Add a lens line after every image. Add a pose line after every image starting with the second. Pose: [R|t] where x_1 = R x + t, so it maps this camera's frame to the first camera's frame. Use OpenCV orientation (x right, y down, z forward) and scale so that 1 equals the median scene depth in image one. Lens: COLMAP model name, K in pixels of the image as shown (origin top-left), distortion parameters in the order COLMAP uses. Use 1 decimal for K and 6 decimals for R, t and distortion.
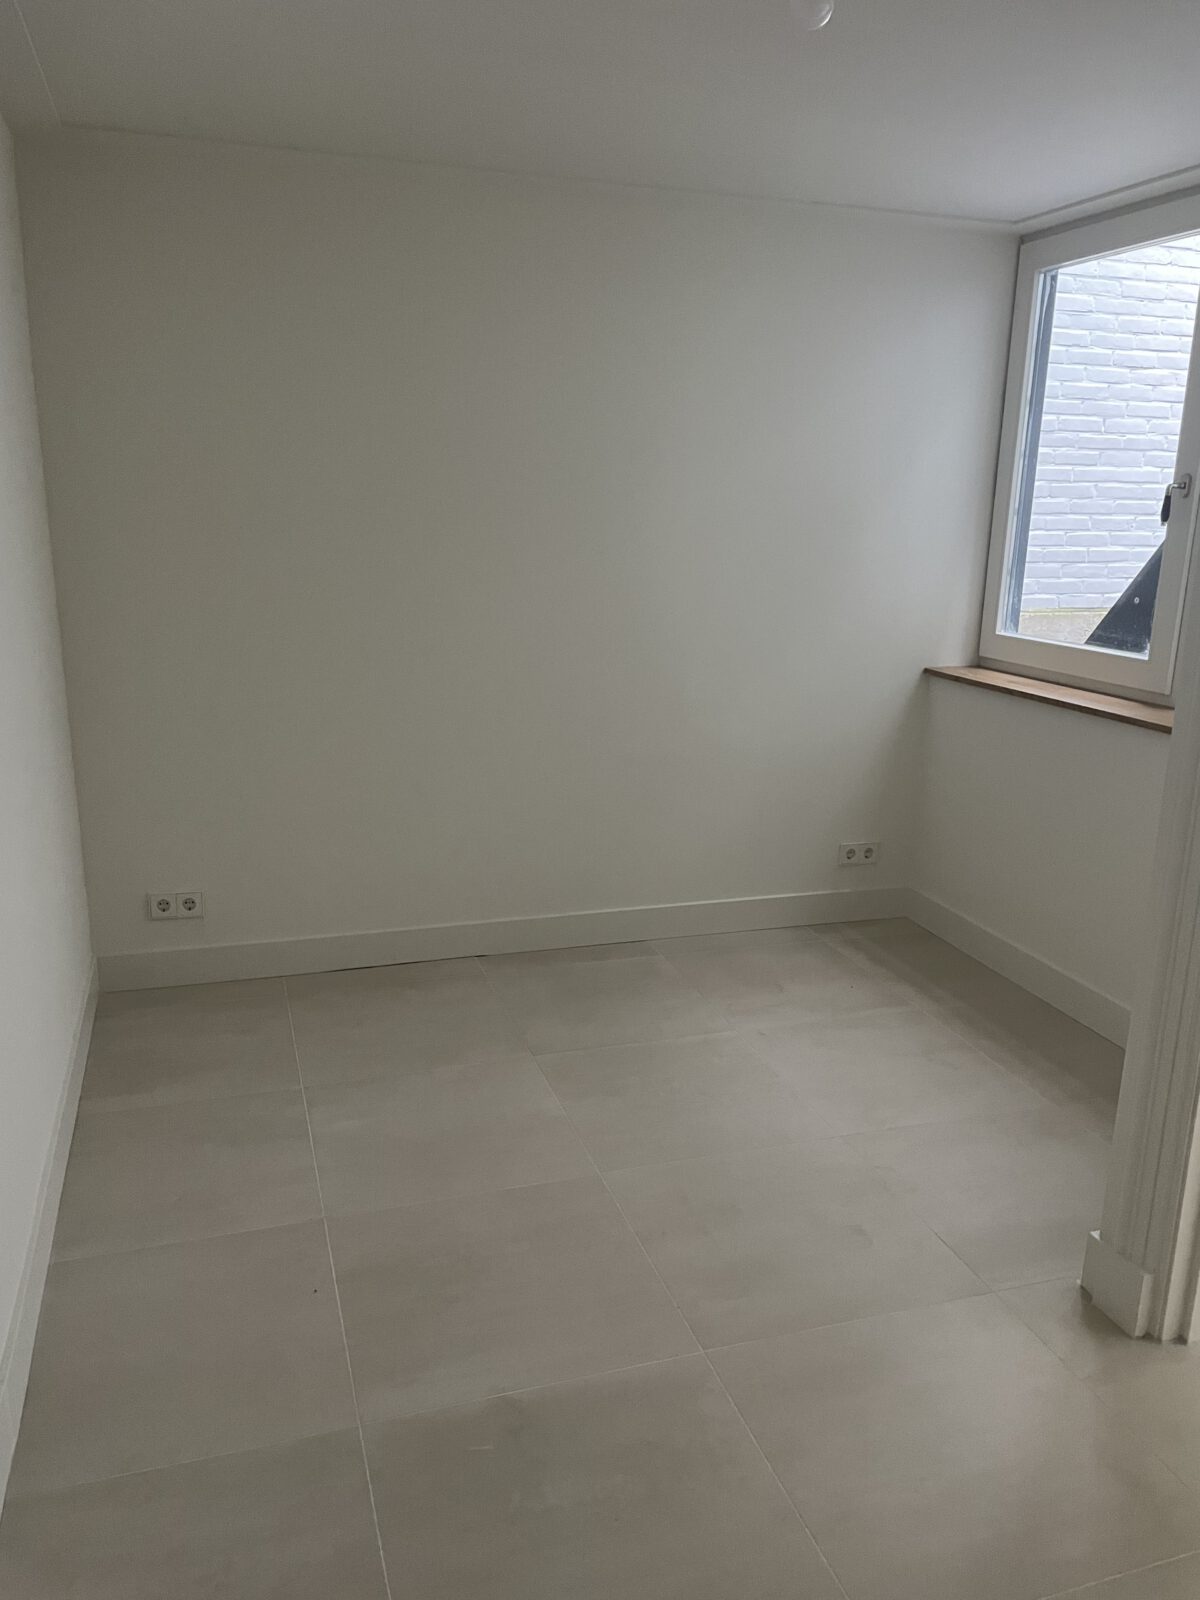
lens RADIAL K [[1215.0, 0, 599.4], [0, 1215.0, 804.2], [0, 0, 1]] dist [0.040319, -0.034259]
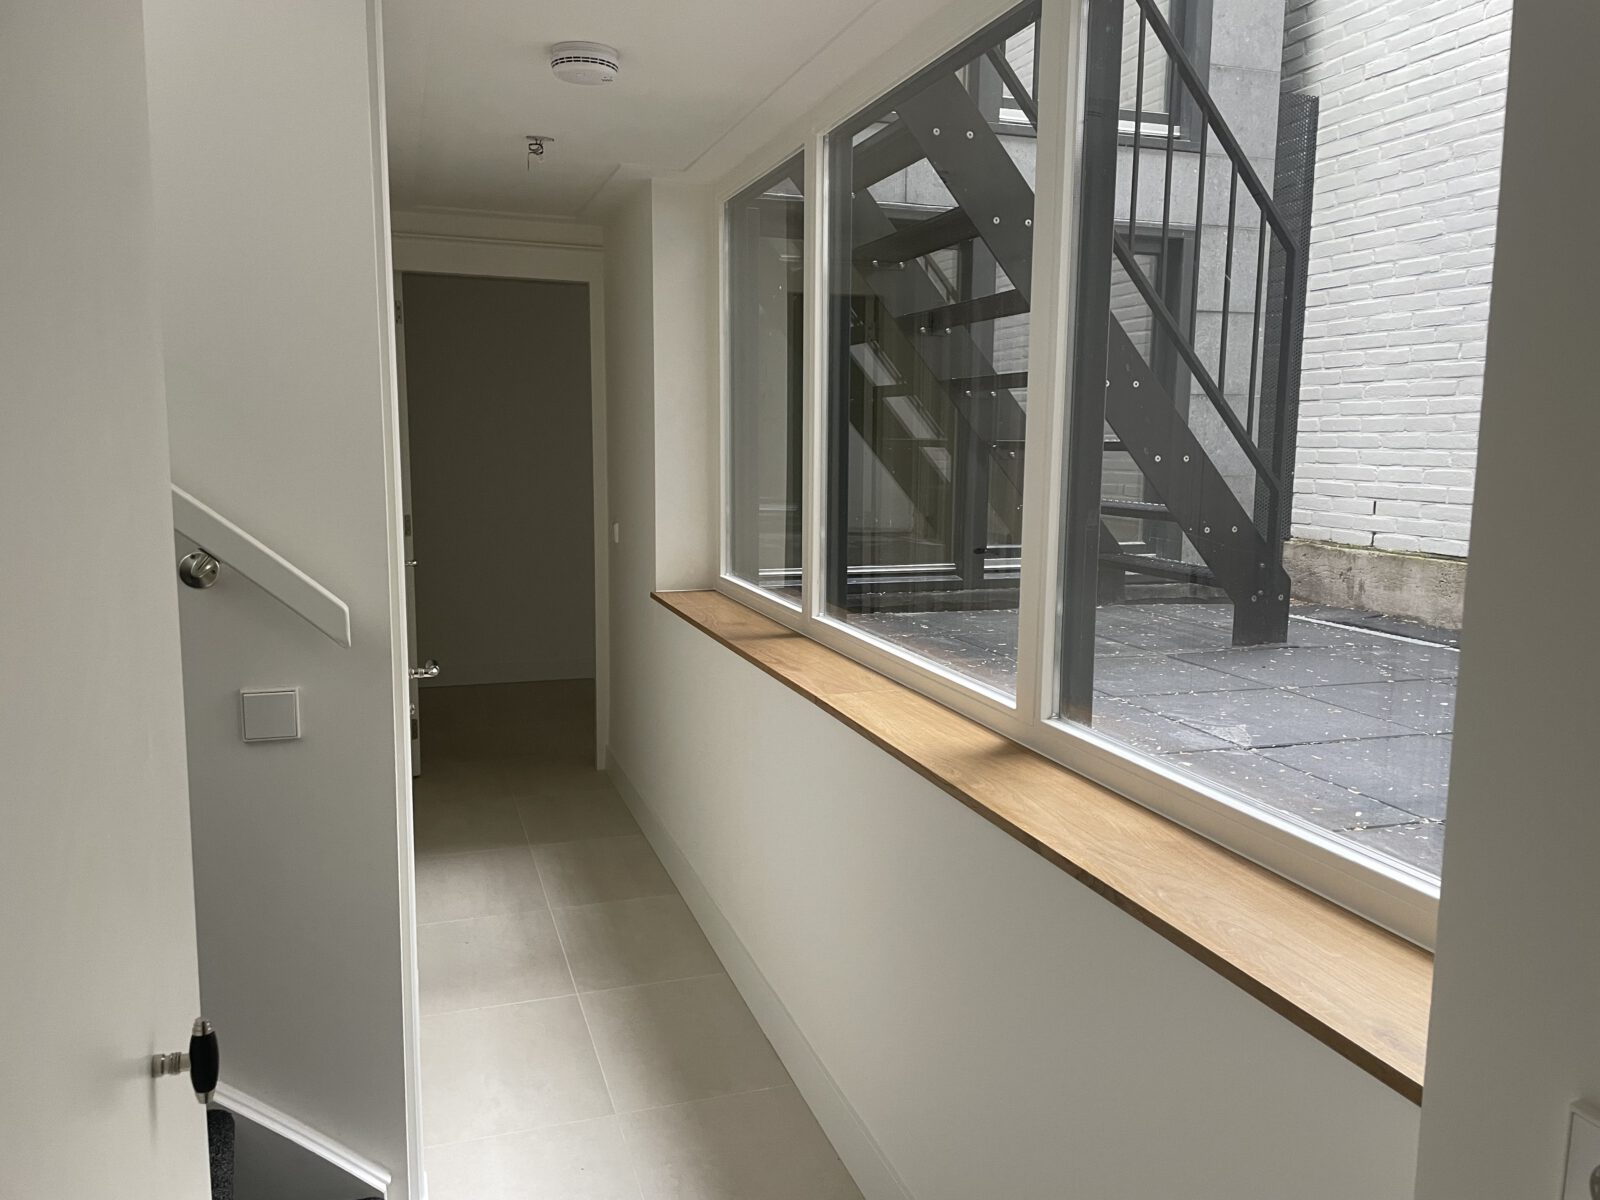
lens RADIAL K [[1215.0, 0, 796.7], [0, 1215.0, 598.9], [0, 0, 1]] dist [0.040319, -0.034259]
pose [[0.006986, 0.118151, -0.992971, 1.285572], [-0.256211, 0.960060, 0.112433, -0.112955], [0.966596, 0.253624, 0.036979, 0.541760]]
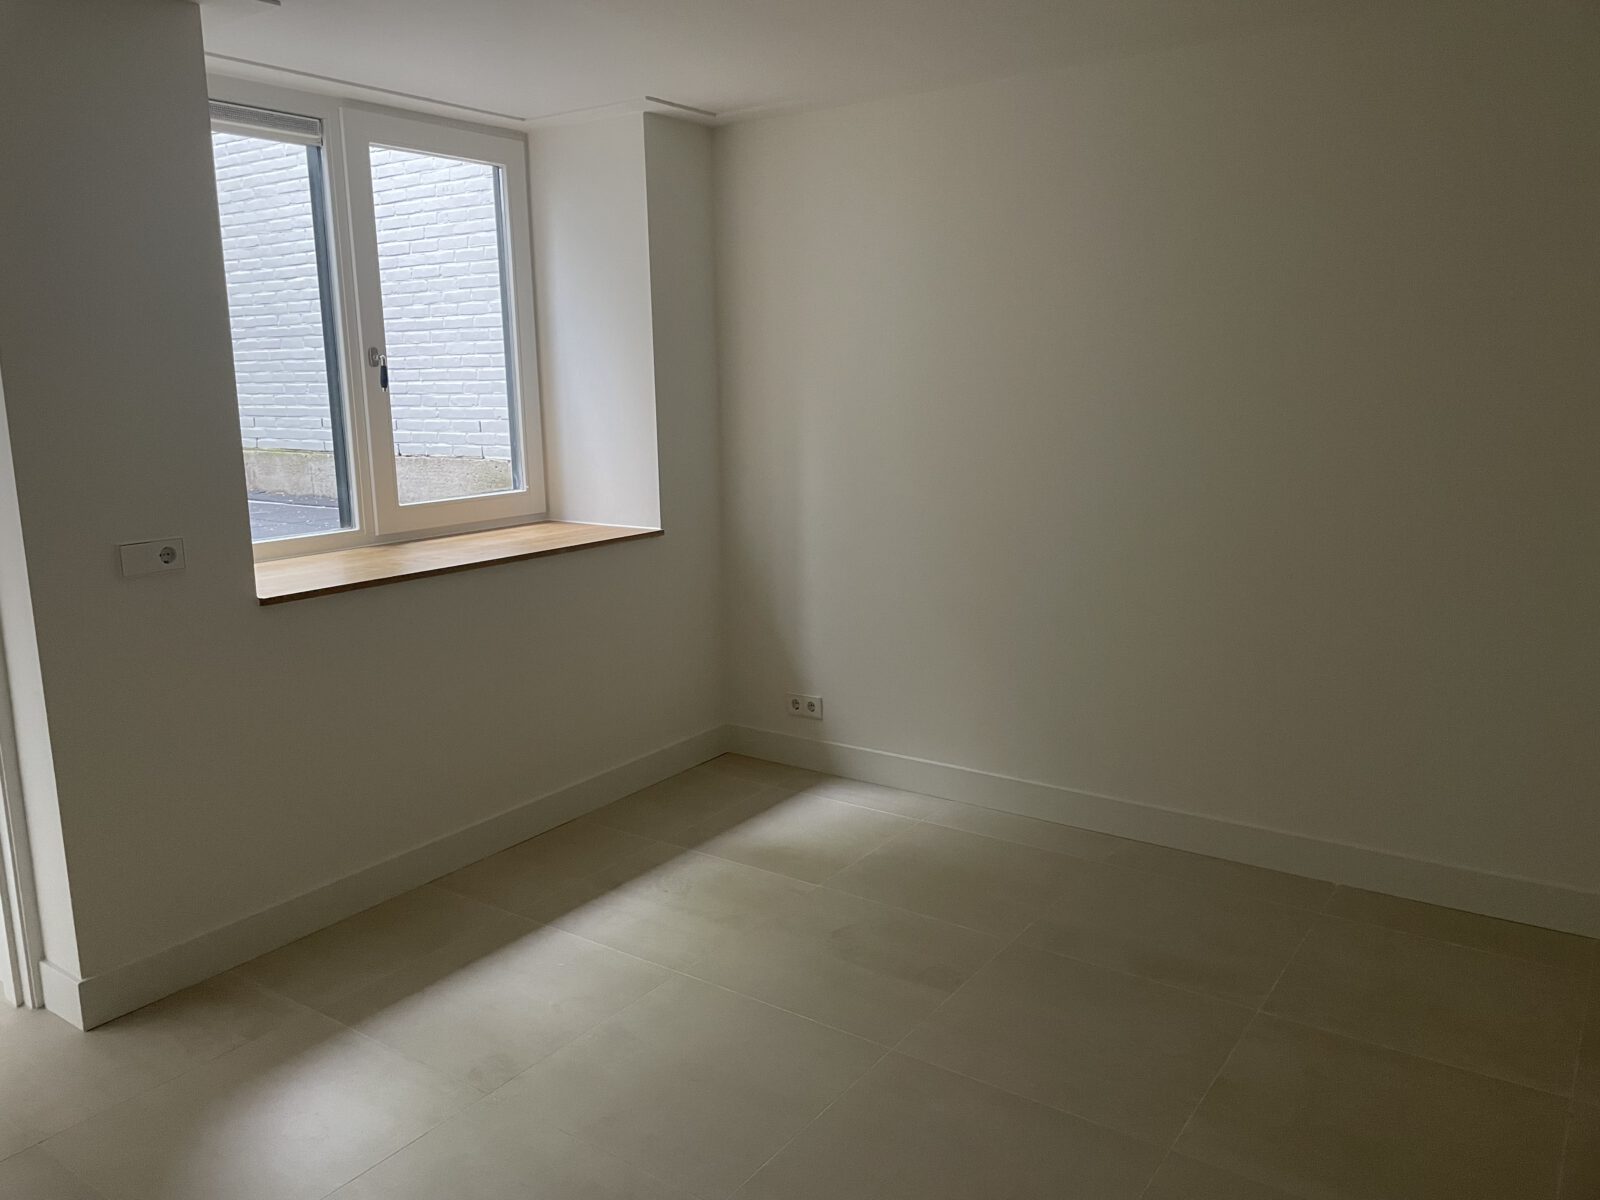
lens RADIAL K [[1215.0, 0, 793.9], [0, 1215.0, 610.1], [0, 0, 1]] dist [0.040319, -0.034259]
pose [[0.604527, 0.119217, -0.787613, 1.893316], [-0.172287, 0.984903, 0.016842, -0.104588], [0.777730, 0.125515, 0.615940, 0.624535]]
